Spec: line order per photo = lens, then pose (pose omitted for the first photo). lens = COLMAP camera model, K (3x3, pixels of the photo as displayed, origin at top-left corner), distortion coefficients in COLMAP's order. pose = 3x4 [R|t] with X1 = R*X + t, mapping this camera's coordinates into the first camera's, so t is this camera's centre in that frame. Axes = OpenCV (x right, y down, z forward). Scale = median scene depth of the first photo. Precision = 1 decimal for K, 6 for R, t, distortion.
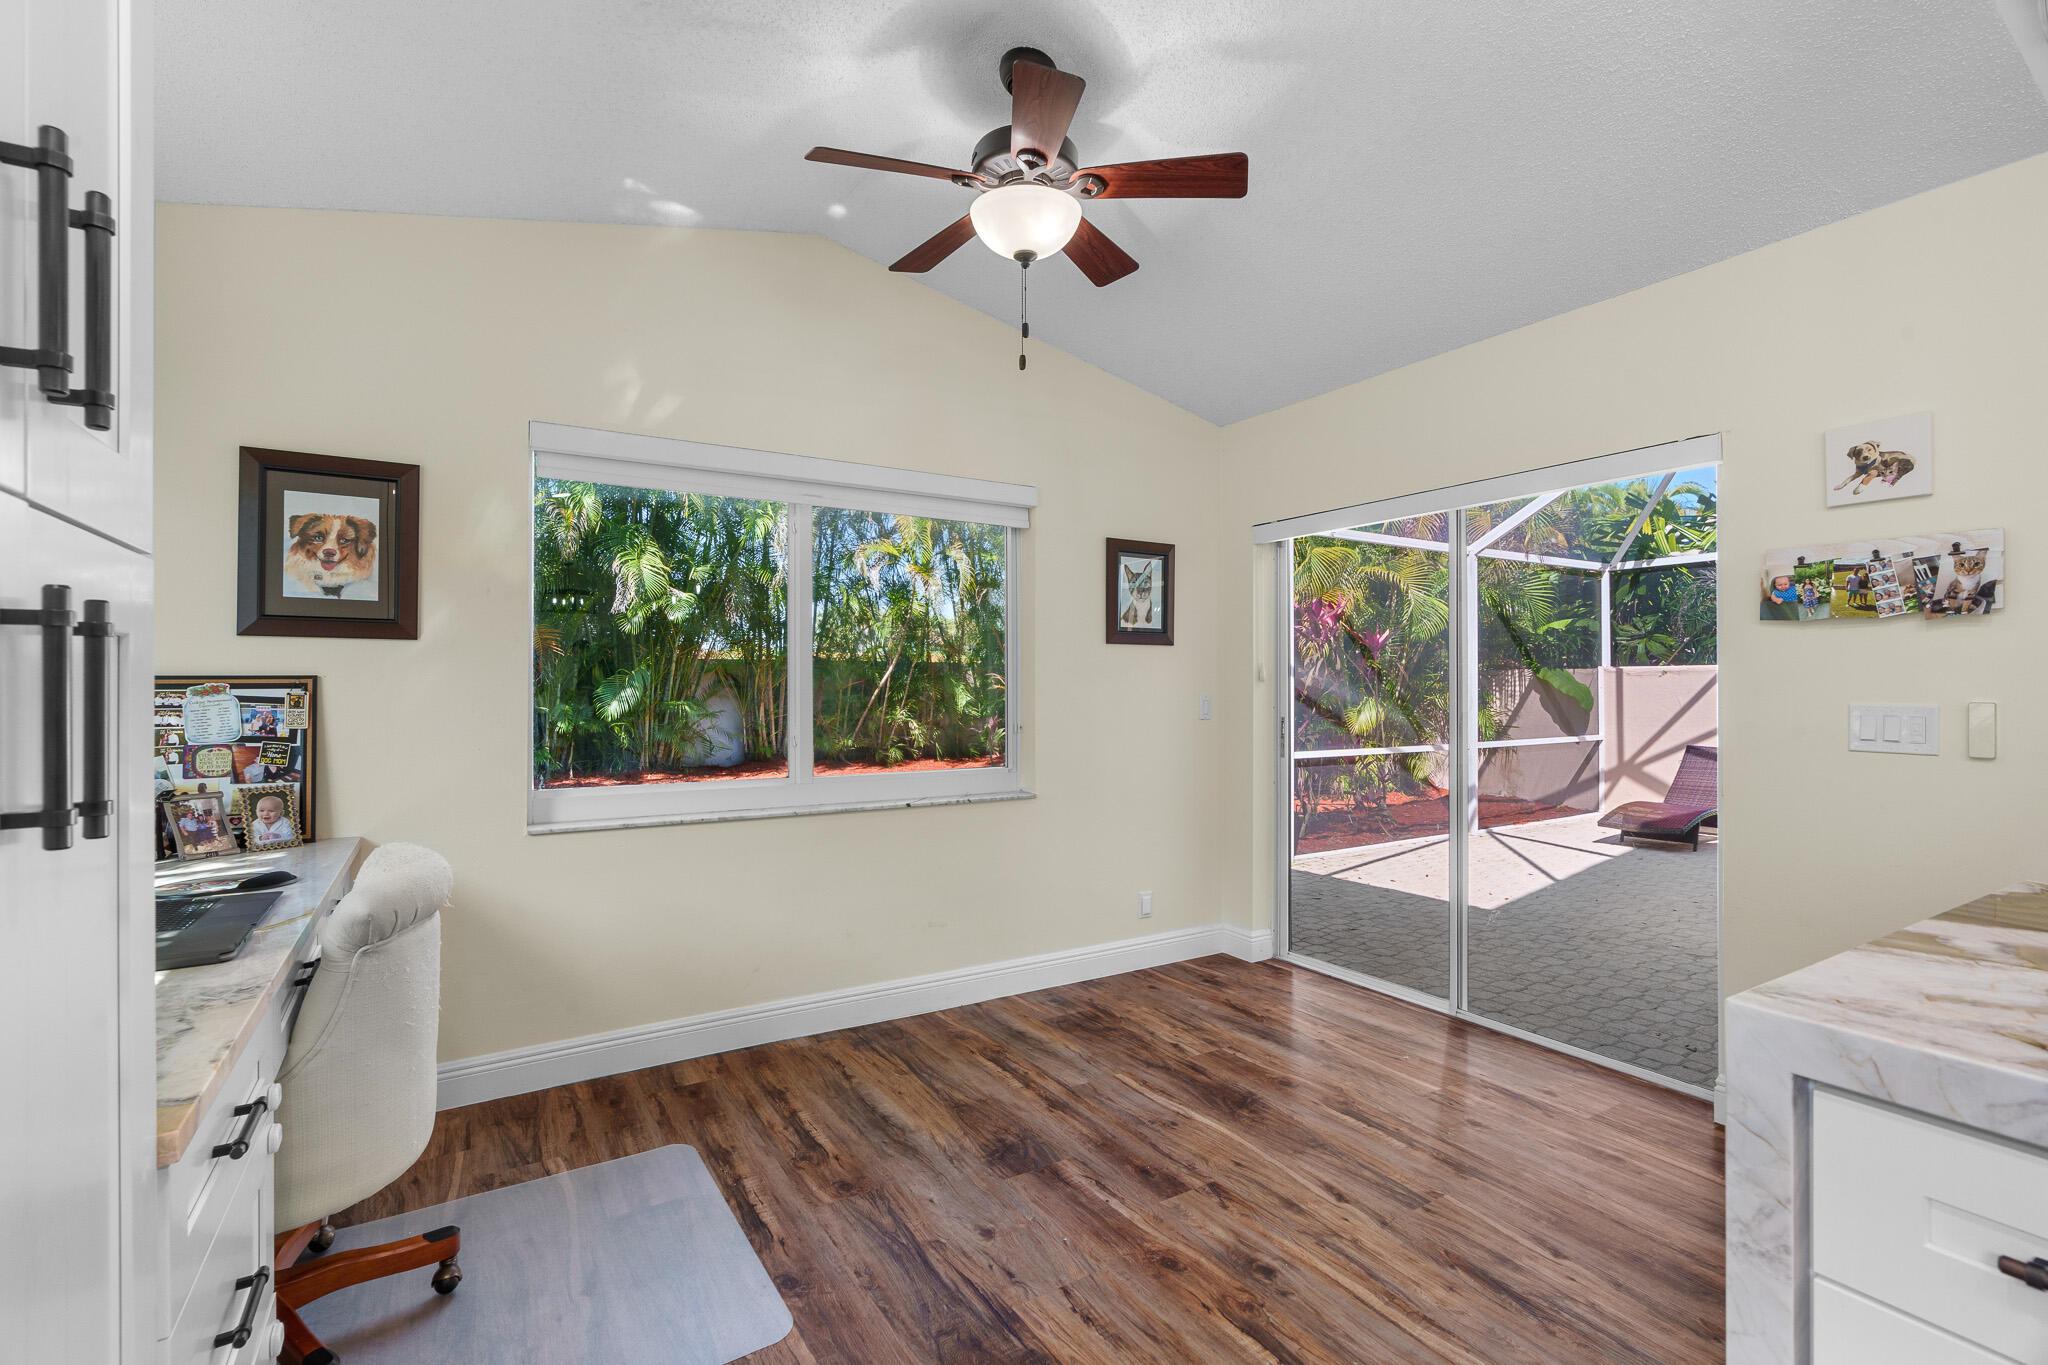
lens RADIAL K [[926.6, 0, 1016.7], [0, 926.6, 683.0], [0, 0, 1]] dist [-0.006794, 0.001785]
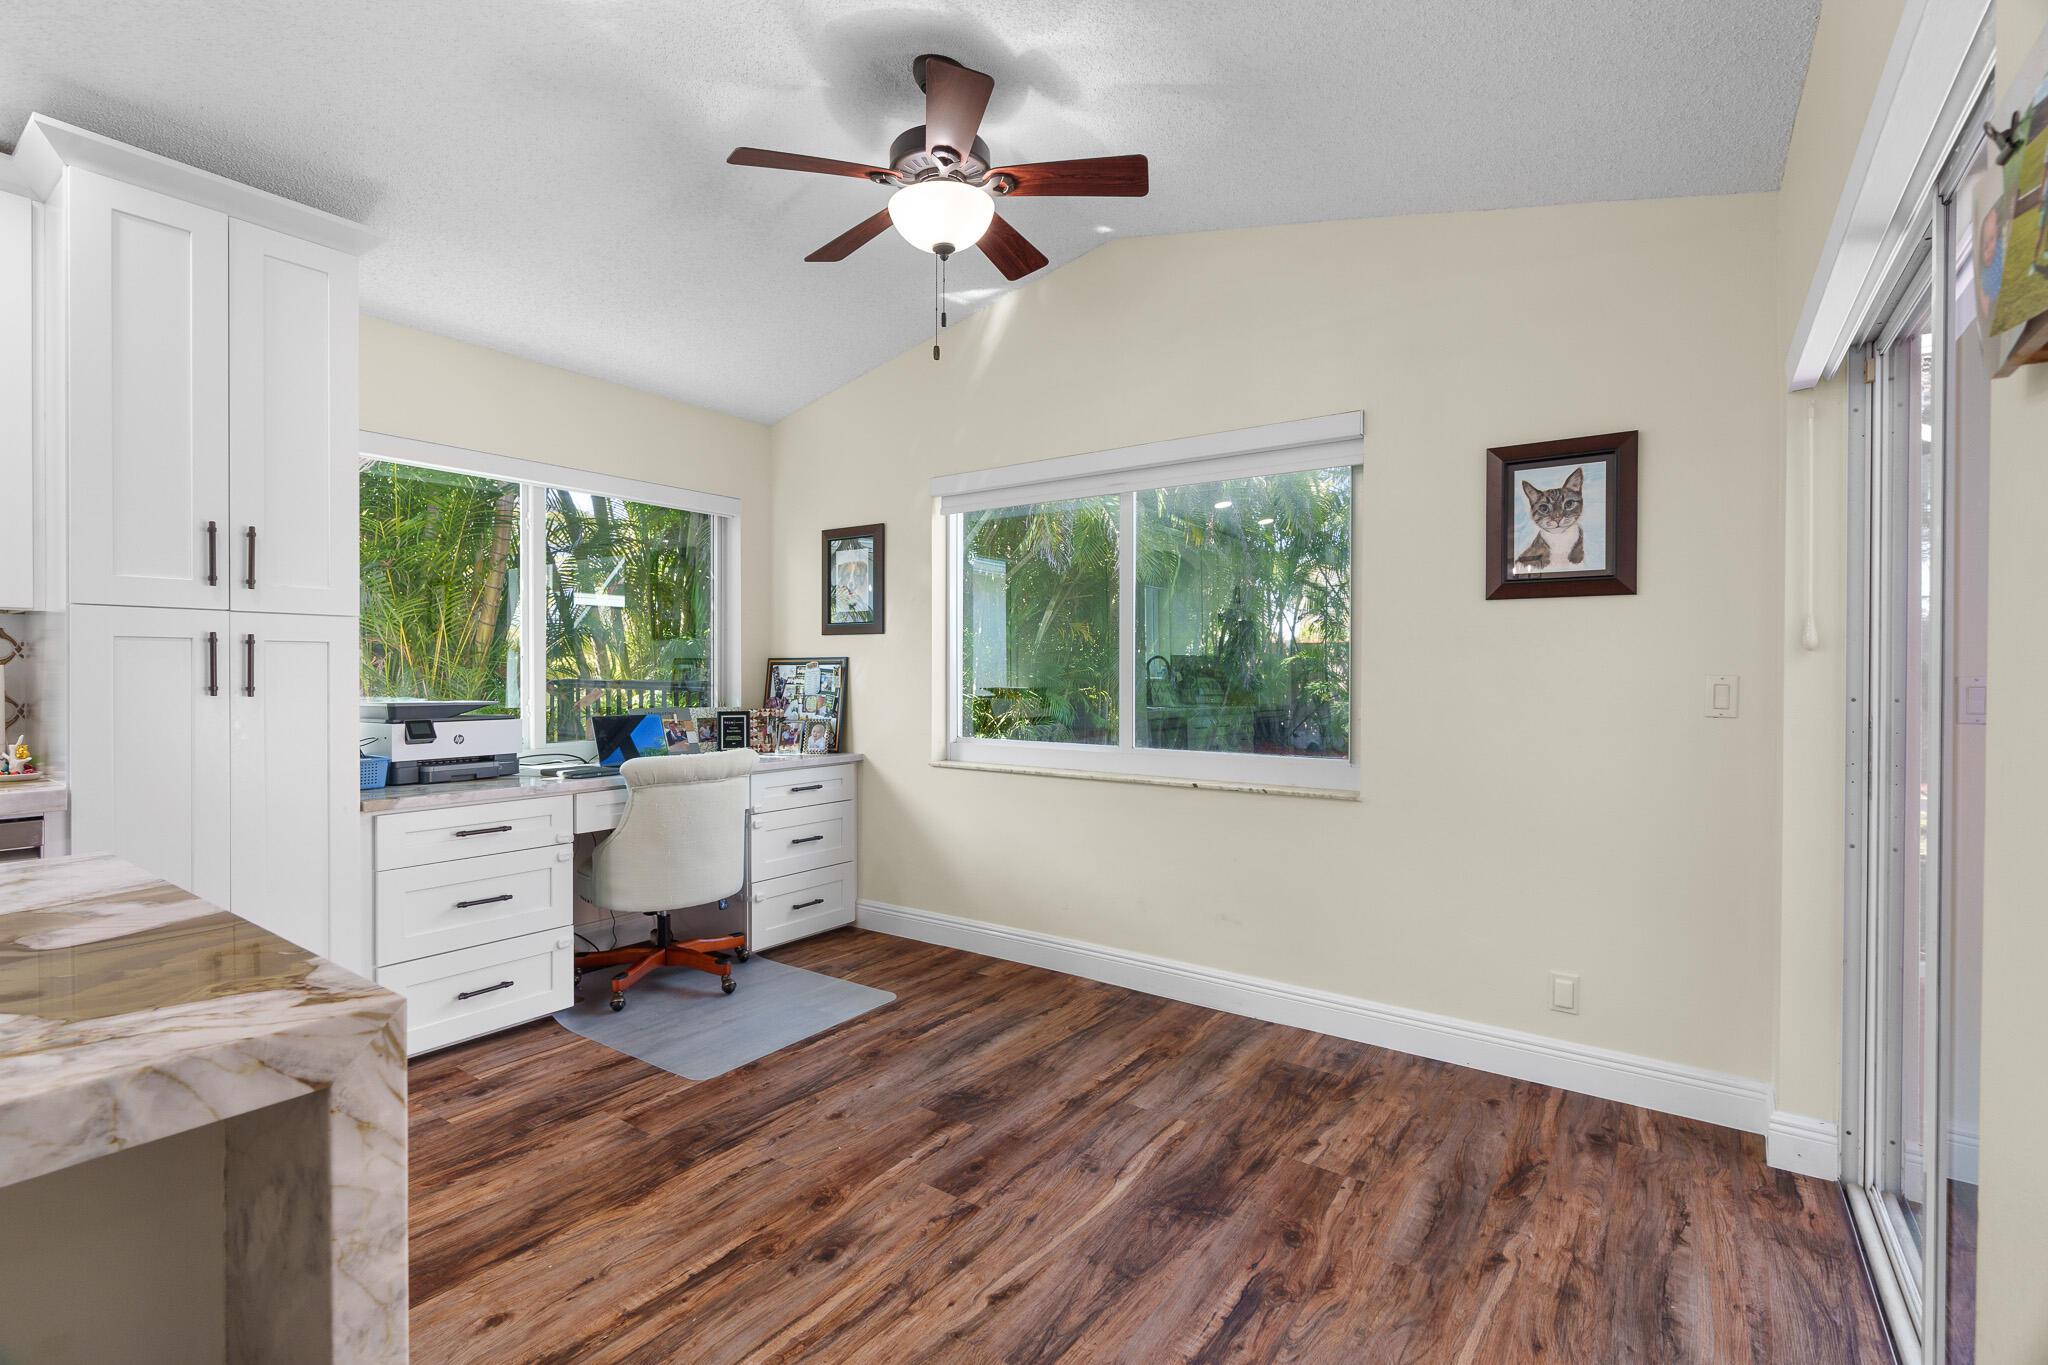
lens RADIAL K [[926.6, 0, 1013.7], [0, 926.6, 682.9], [0, 0, 1]] dist [-0.006794, 0.001785]
pose [[0.385048, 0.012721, -0.922809, 0.837329], [0.000251, 0.999904, 0.013889, 0.014206], [0.922896, -0.005580, 0.385008, 0.549436]]
